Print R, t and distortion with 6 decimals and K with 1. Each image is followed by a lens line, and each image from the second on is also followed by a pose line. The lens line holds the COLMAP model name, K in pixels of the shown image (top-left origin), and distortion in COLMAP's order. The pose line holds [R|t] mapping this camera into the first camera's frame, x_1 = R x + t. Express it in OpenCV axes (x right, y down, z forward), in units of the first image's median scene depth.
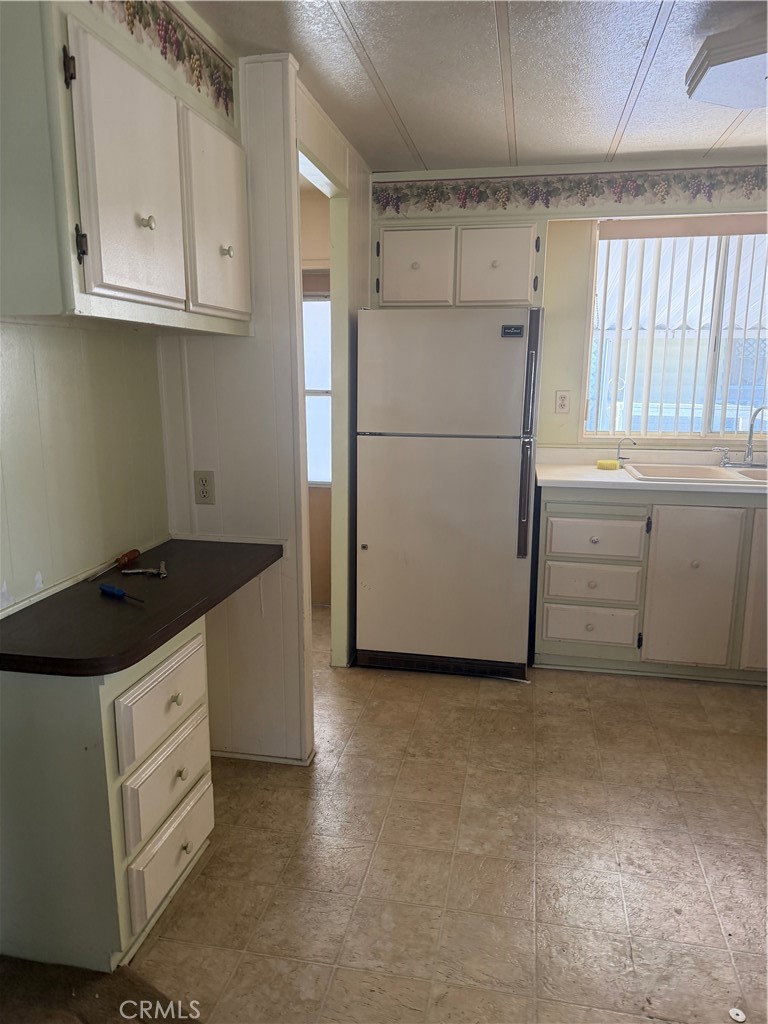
lens RADIAL K [[724.9, 0, 387.1], [0, 724.9, 514.4], [0, 0, 1]] dist [0.049147, -0.061497]
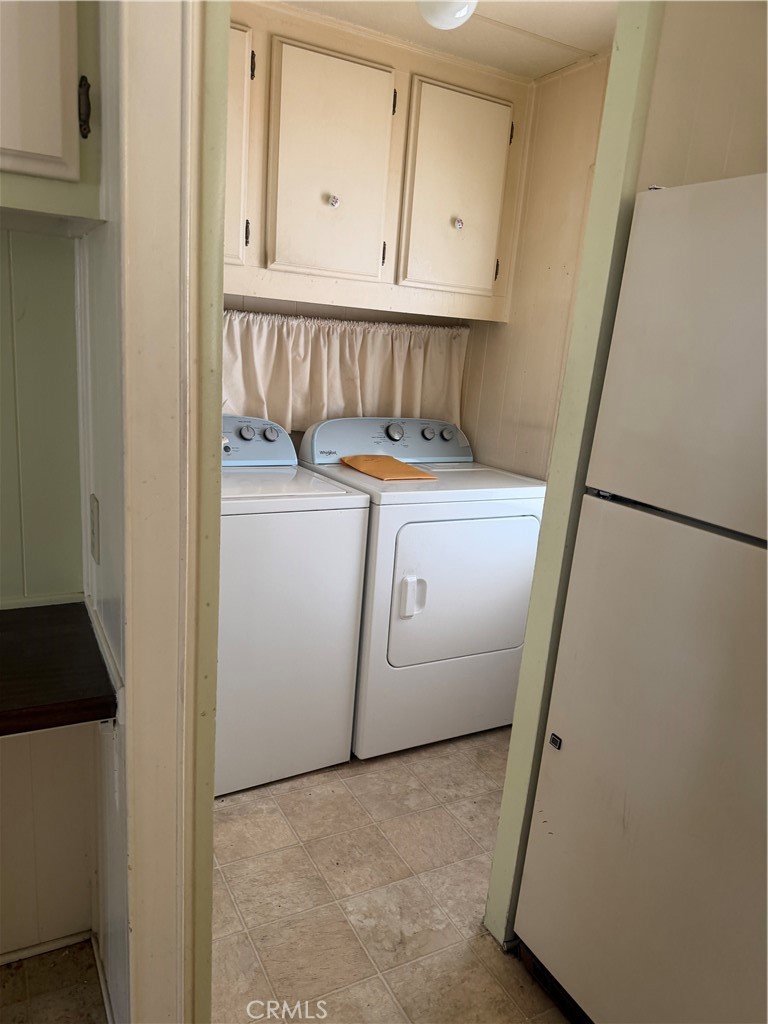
lens RADIAL K [[724.9, 0, 382.9], [0, 724.9, 514.0], [0, 0, 1]] dist [0.049147, -0.061497]
pose [[0.636110, 0.225402, -0.737941, 0.188545], [-0.215600, 0.970210, 0.110499, -0.110121], [0.740864, 0.088811, 0.665757, 0.575744]]
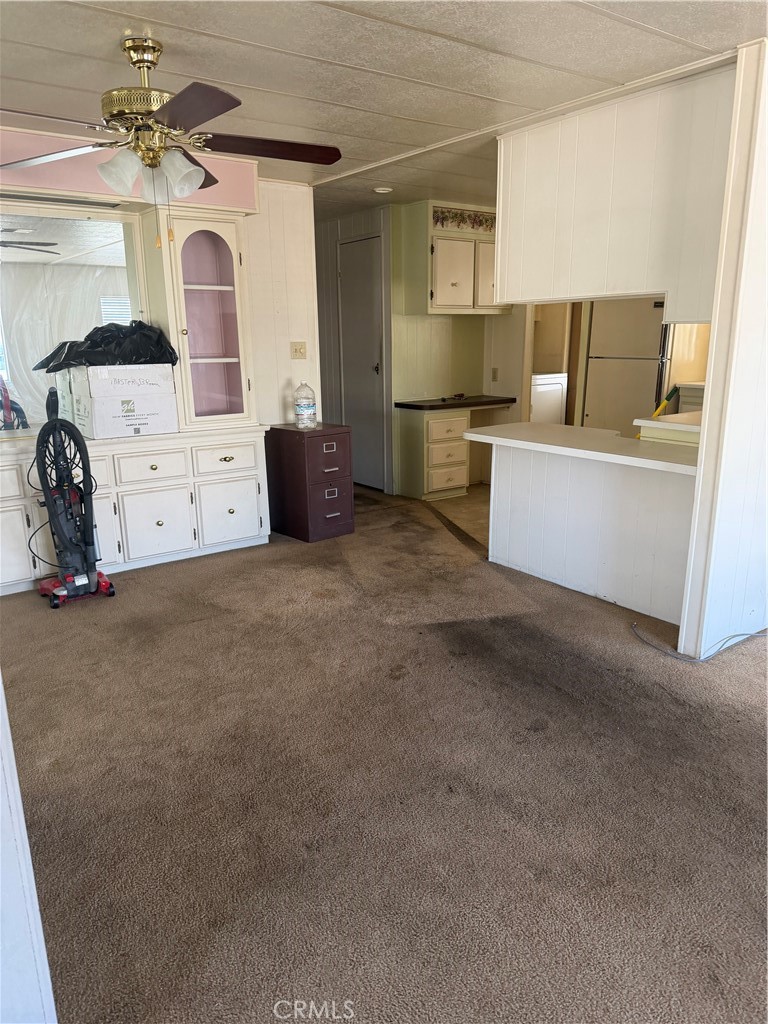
lens RADIAL K [[724.9, 0, 379.8], [0, 724.9, 520.4], [0, 0, 1]] dist [0.049147, -0.061497]
pose [[0.740617, 0.158166, -0.653046, 0.859556], [-0.117813, 0.987412, 0.105537, 0.177872], [0.661518, -0.001225, 0.749928, -0.851456]]
